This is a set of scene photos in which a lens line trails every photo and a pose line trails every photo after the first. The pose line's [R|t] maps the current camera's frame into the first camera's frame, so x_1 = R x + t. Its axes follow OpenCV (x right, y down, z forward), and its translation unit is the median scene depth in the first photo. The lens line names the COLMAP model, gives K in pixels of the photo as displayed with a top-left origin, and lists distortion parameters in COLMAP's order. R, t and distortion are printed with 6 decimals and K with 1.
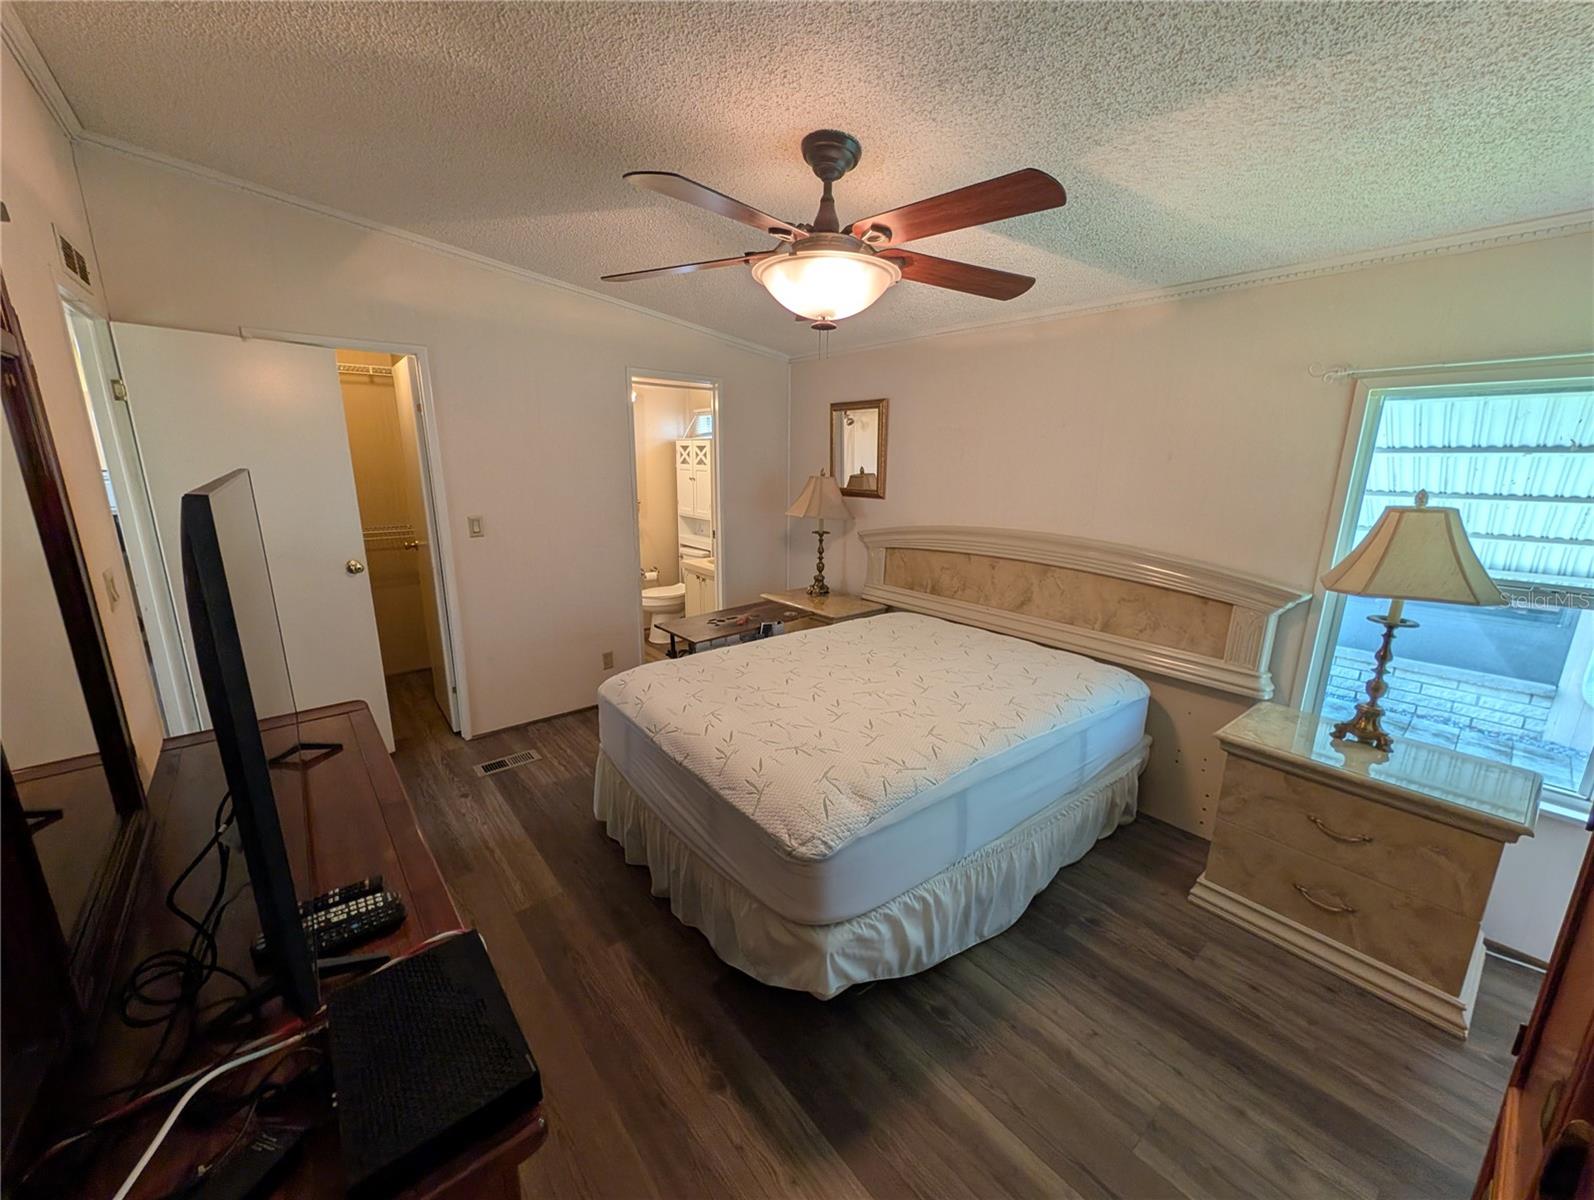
lens RADIAL K [[616.0, 0, 794.4], [0, 616.0, 601.6], [0, 0, 1]] dist [0.002204, -0.000444]
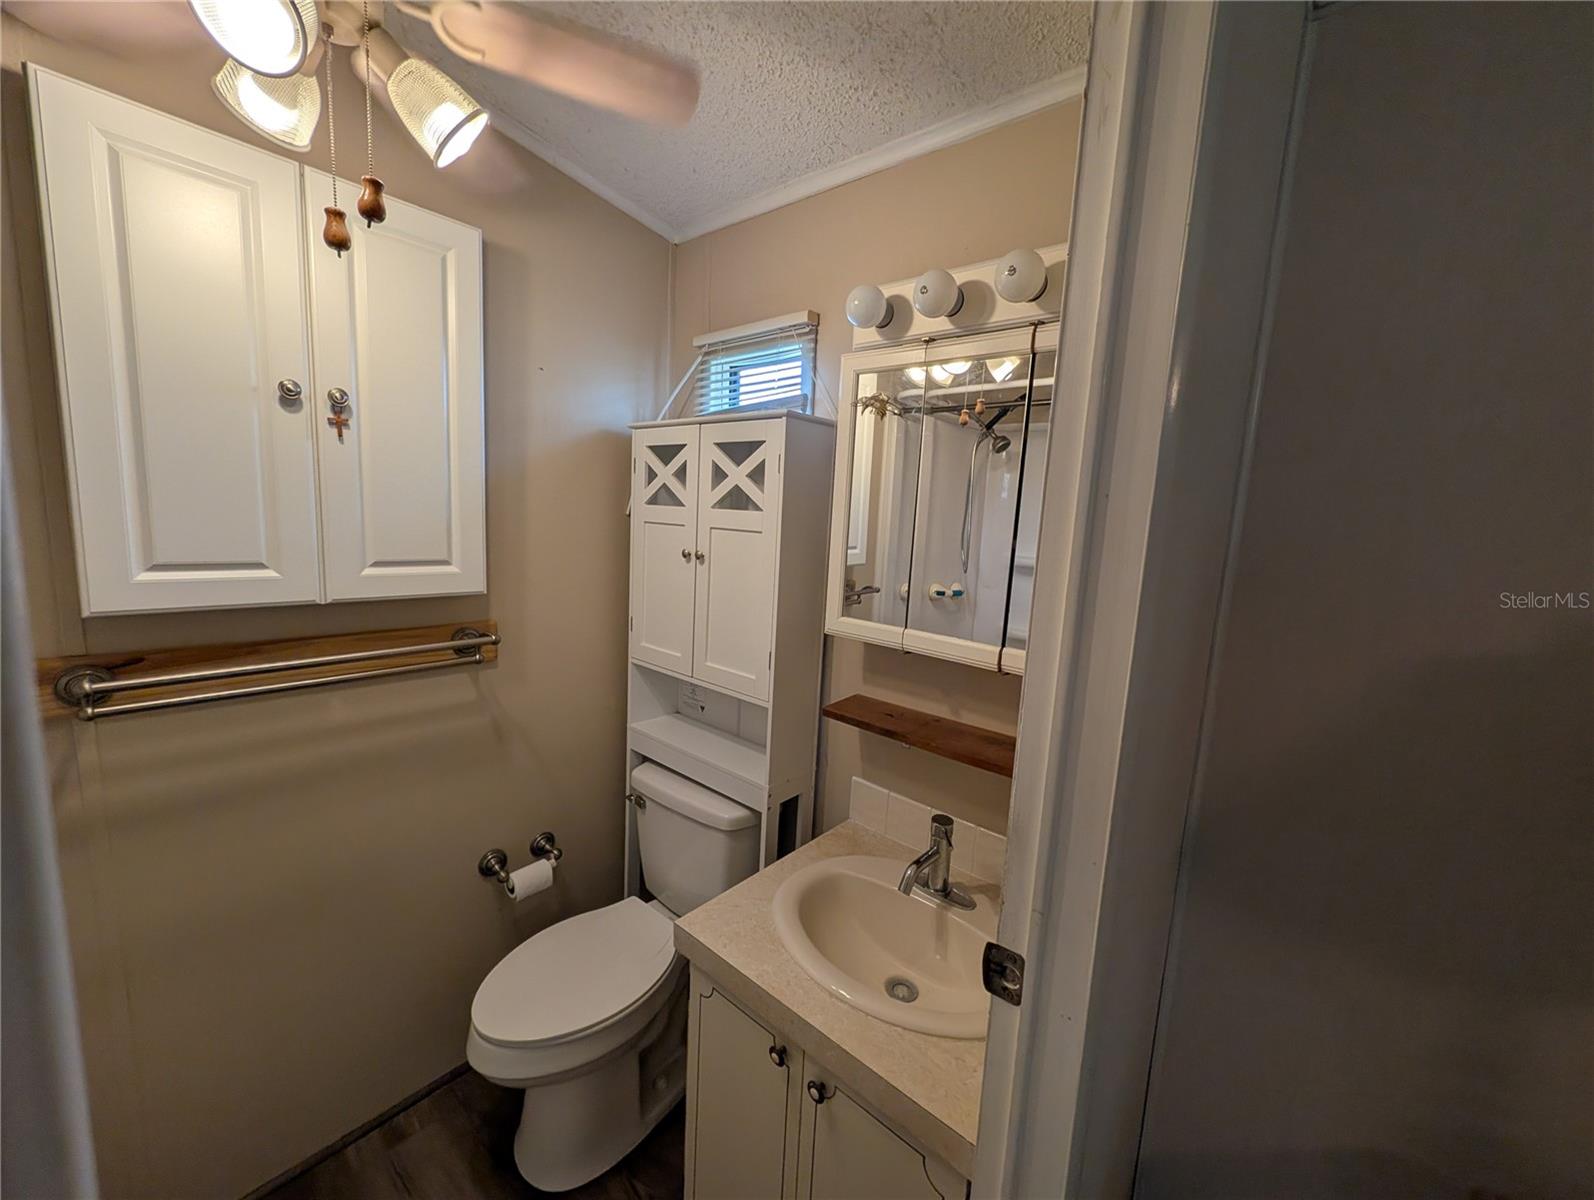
lens RADIAL K [[616.0, 0, 798.2], [0, 616.0, 597.2], [0, 0, 1]] dist [0.002204, -0.000444]
pose [[0.983423, 0.013507, 0.180824, -0.167193], [0.003447, 0.995649, -0.093122, -0.150229], [-0.181295, 0.092202, 0.979097, 0.696965]]
